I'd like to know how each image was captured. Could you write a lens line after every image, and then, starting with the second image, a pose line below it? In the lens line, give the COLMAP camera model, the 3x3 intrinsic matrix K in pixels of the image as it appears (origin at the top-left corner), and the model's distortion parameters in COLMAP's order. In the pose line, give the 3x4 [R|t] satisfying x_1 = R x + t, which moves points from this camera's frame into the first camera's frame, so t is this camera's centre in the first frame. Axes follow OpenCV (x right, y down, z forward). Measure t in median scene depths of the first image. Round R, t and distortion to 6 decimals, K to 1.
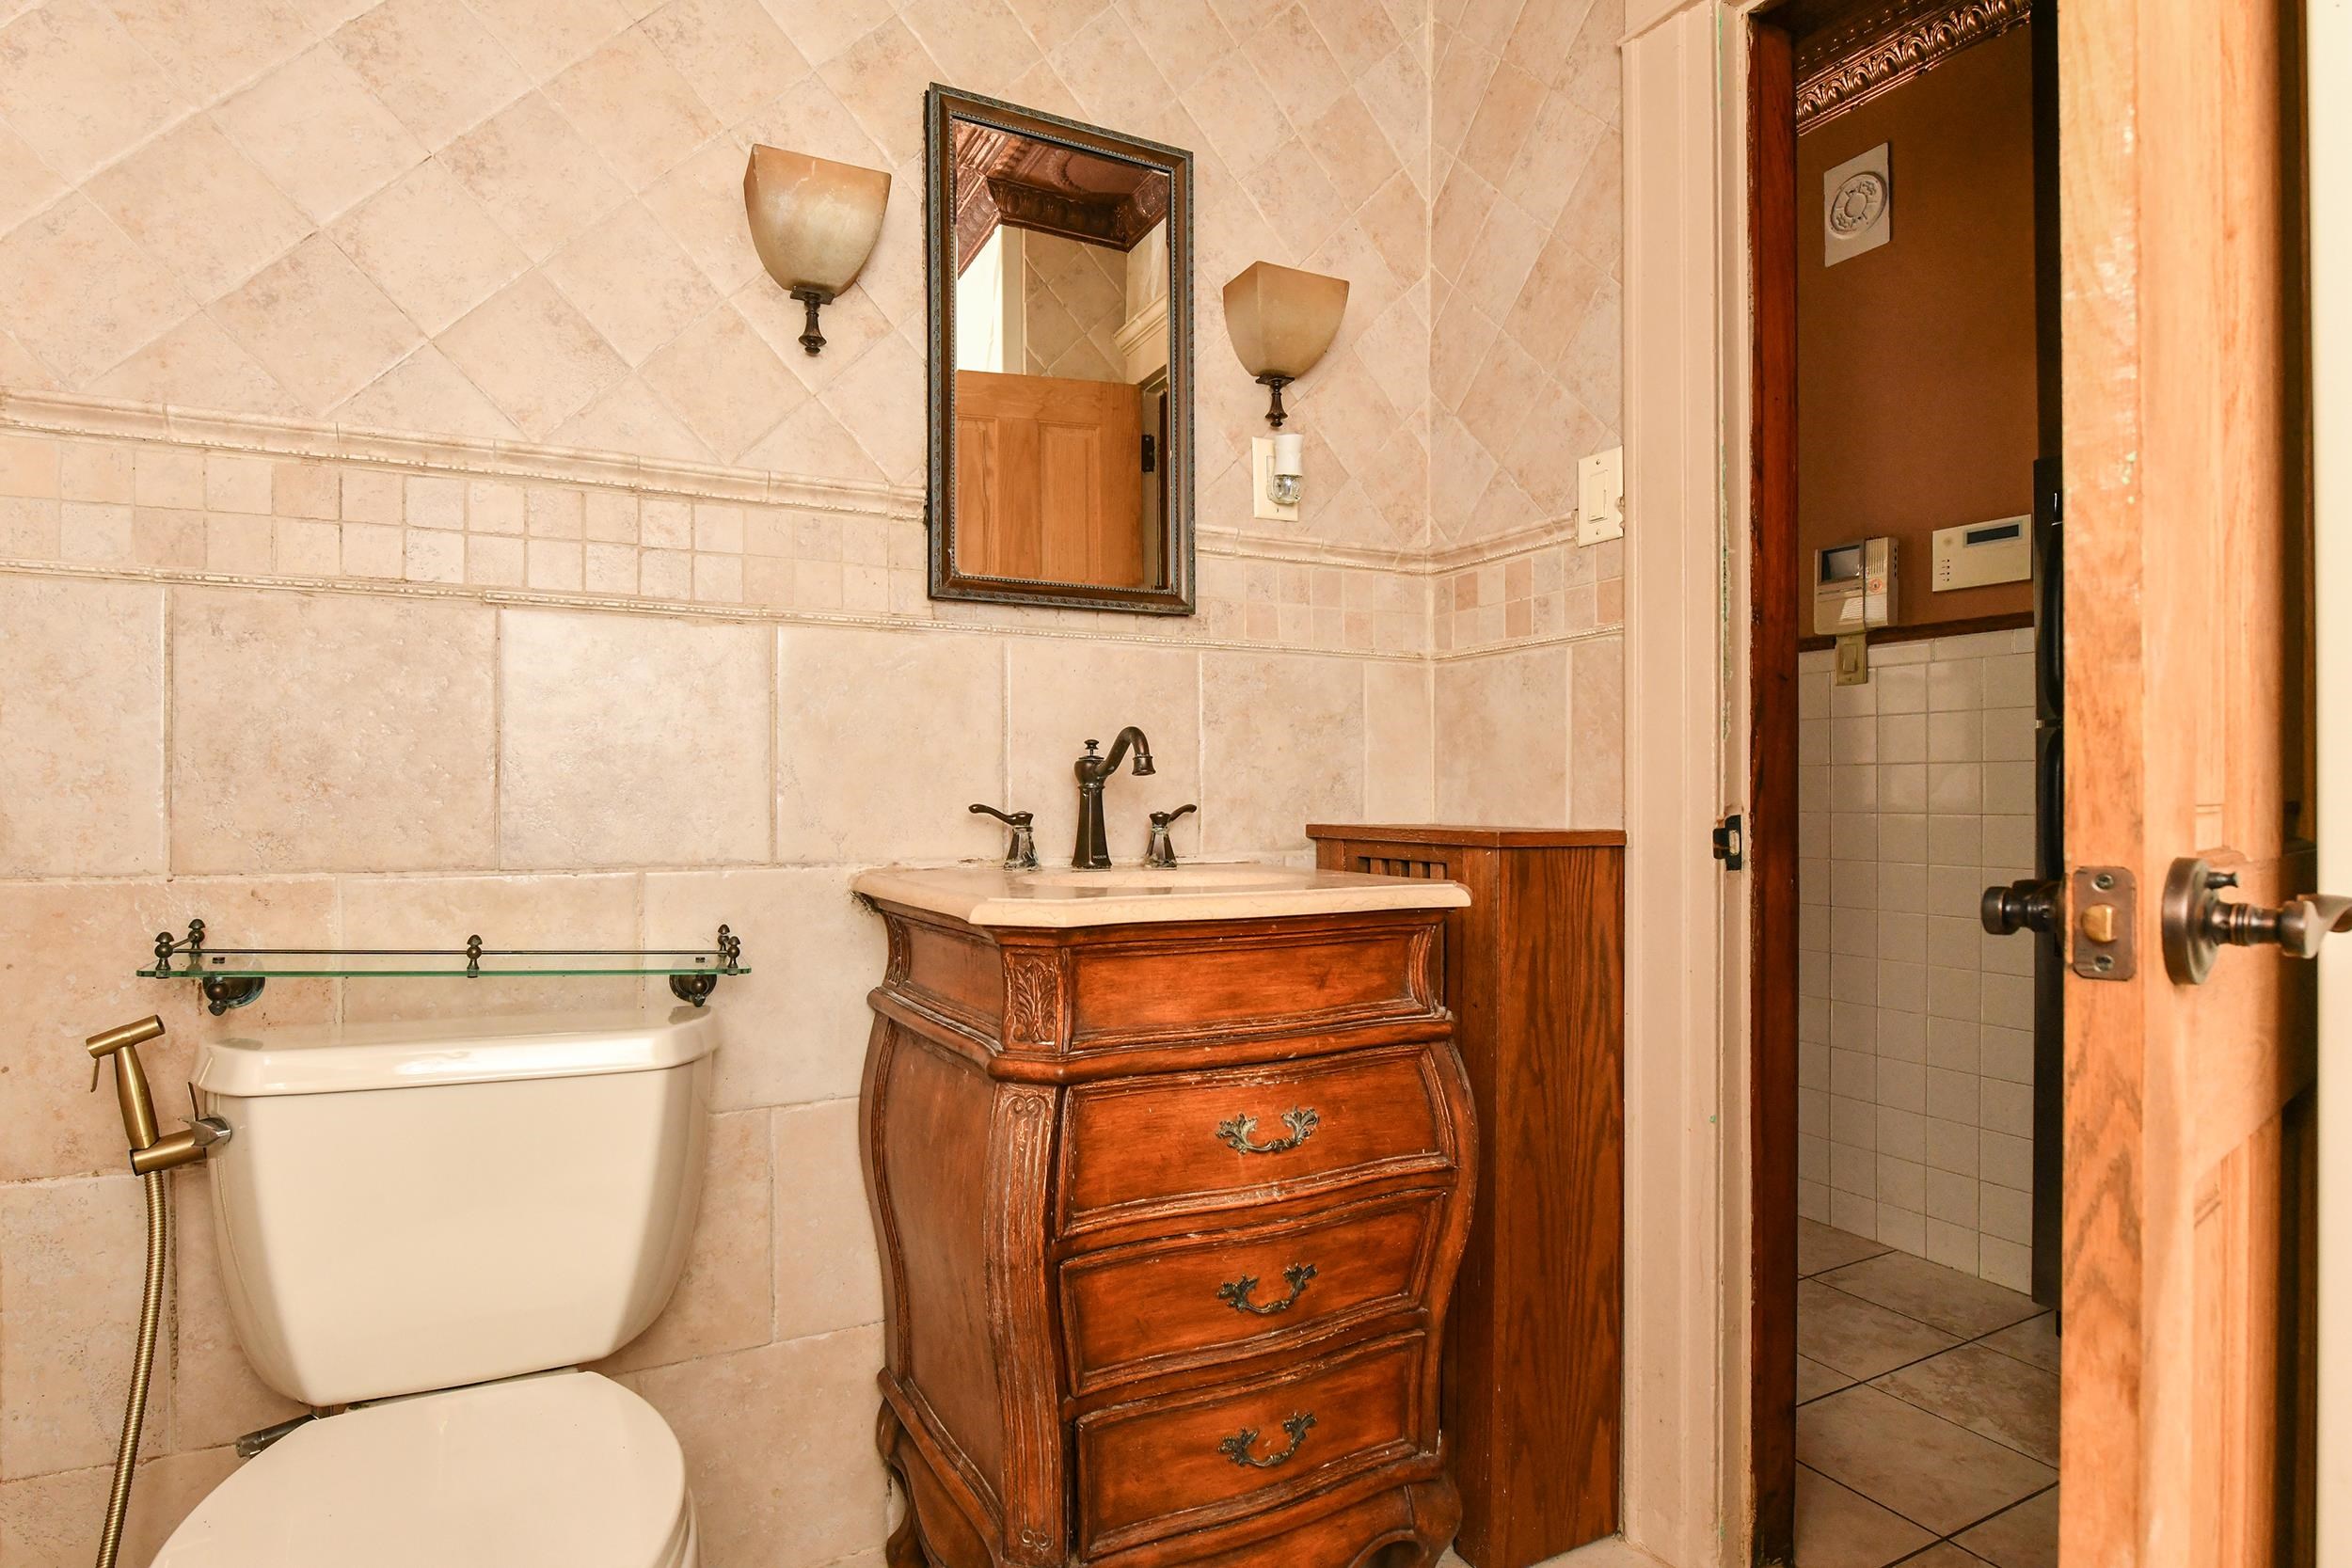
lens RADIAL K [[1161.6, 0, 1162.2], [0, 1161.6, 770.3], [0, 0, 1]] dist [-0.009440, -0.001083]
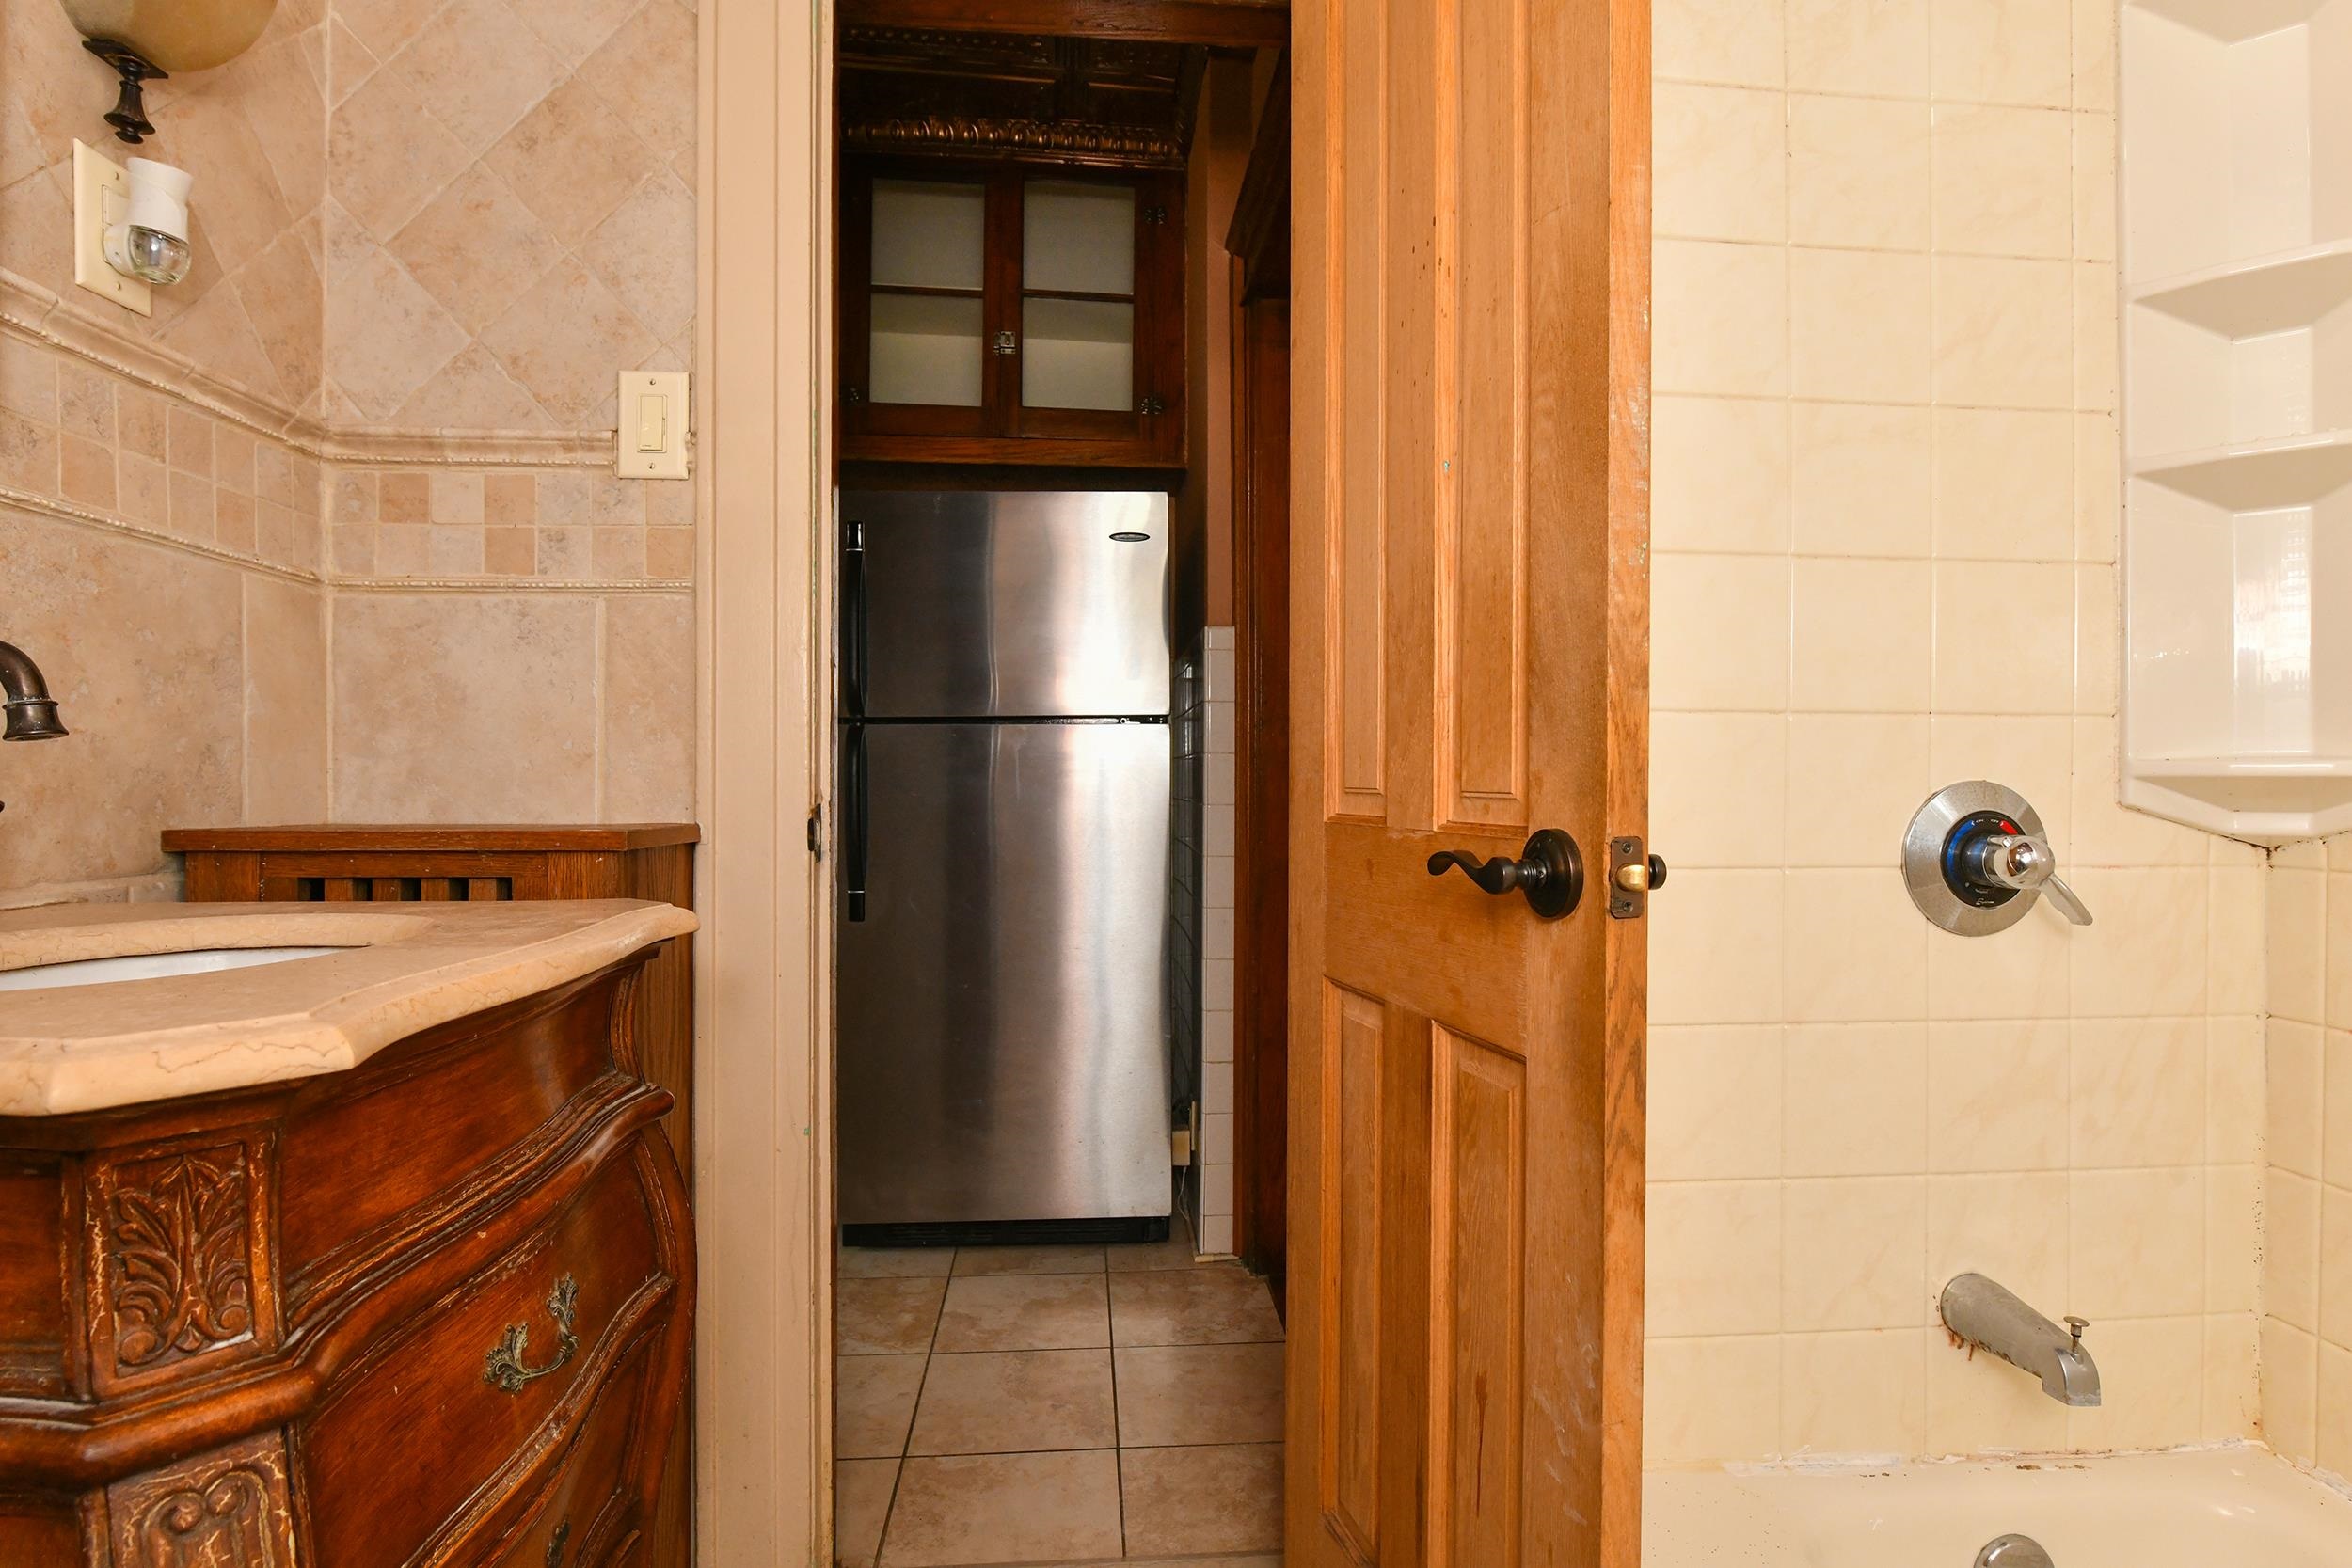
lens RADIAL K [[1161.6, 0, 1162.2], [0, 1161.6, 770.3], [0, 0, 1]] dist [-0.009440, -0.001083]
pose [[0.401948, 0.011046, 0.915596, -0.215286], [-0.021721, 0.999761, -0.002525, 0.006106], [-0.915405, -0.018873, 0.402092, 0.299717]]
